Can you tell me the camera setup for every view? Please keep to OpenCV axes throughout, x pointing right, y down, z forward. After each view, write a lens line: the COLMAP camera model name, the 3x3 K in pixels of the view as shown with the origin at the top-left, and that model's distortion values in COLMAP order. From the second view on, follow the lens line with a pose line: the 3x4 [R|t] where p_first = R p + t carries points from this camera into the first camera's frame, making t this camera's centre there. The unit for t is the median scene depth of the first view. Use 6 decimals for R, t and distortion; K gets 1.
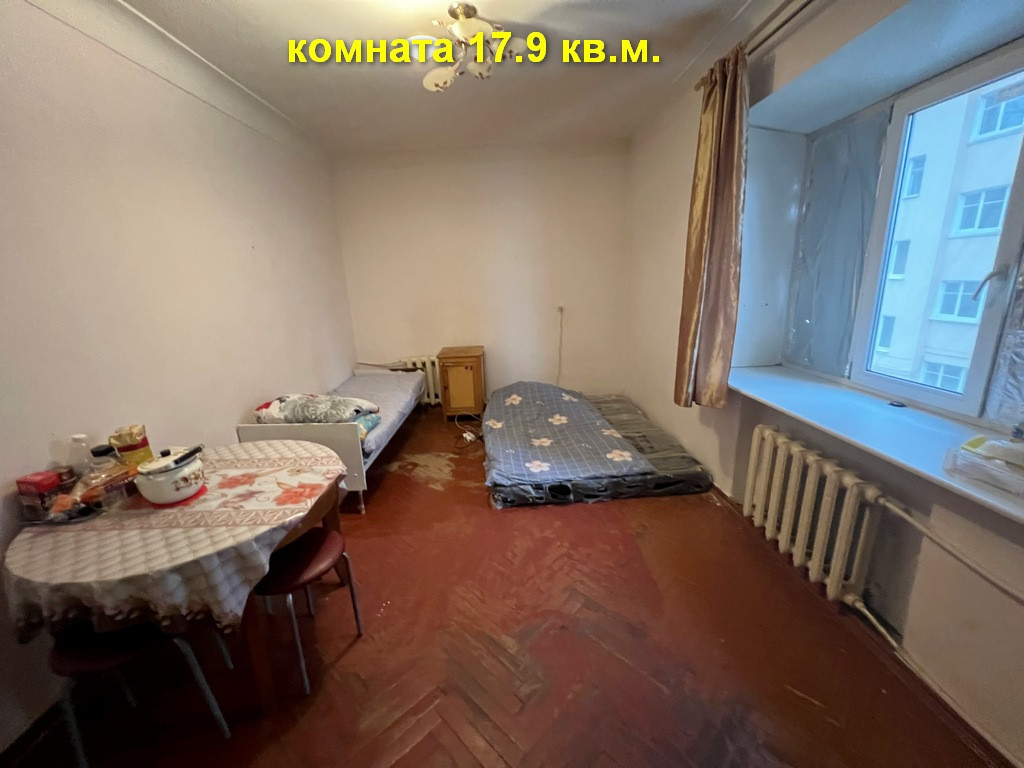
lens RADIAL K [[411.1, 0, 511.6], [0, 411.1, 382.3], [0, 0, 1]] dist [-0.000676, 0.000389]
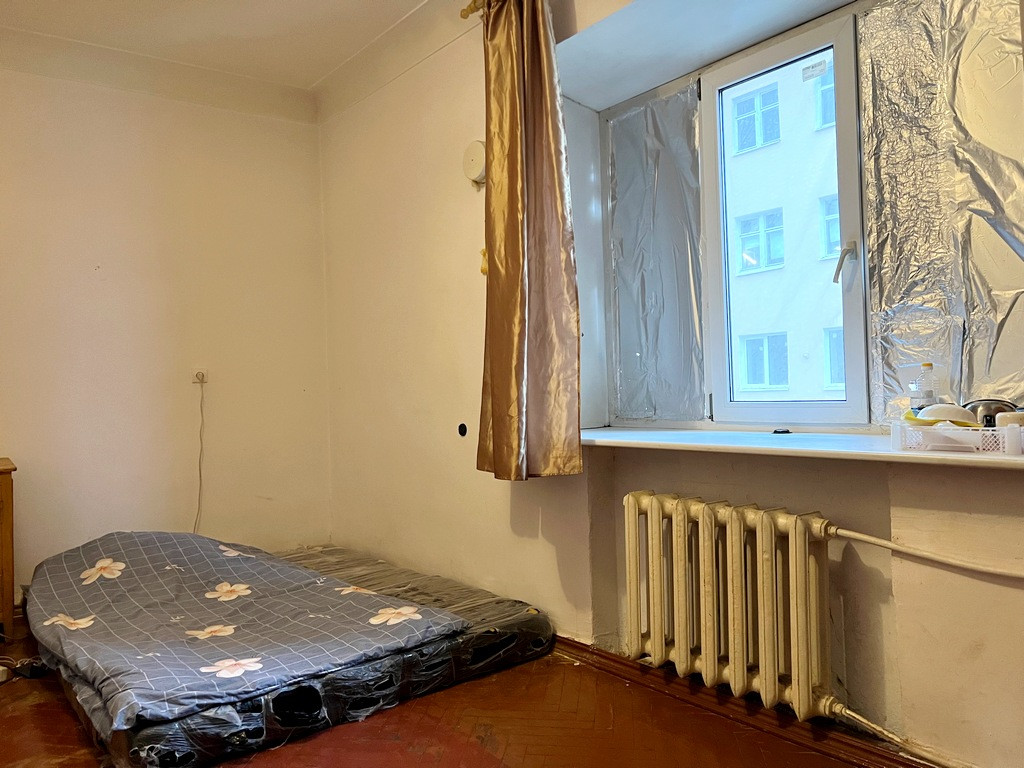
lens RADIAL K [[771.5, 0, 512.6], [0, 771.5, 384.1], [0, 0, 1]] dist [0.011707, 0.007090]
pose [[0.805601, 0.025624, 0.591904, -0.201185], [0.145012, 0.960148, -0.238931, 0.165405], [-0.574438, 0.278316, 0.769780, 0.125076]]
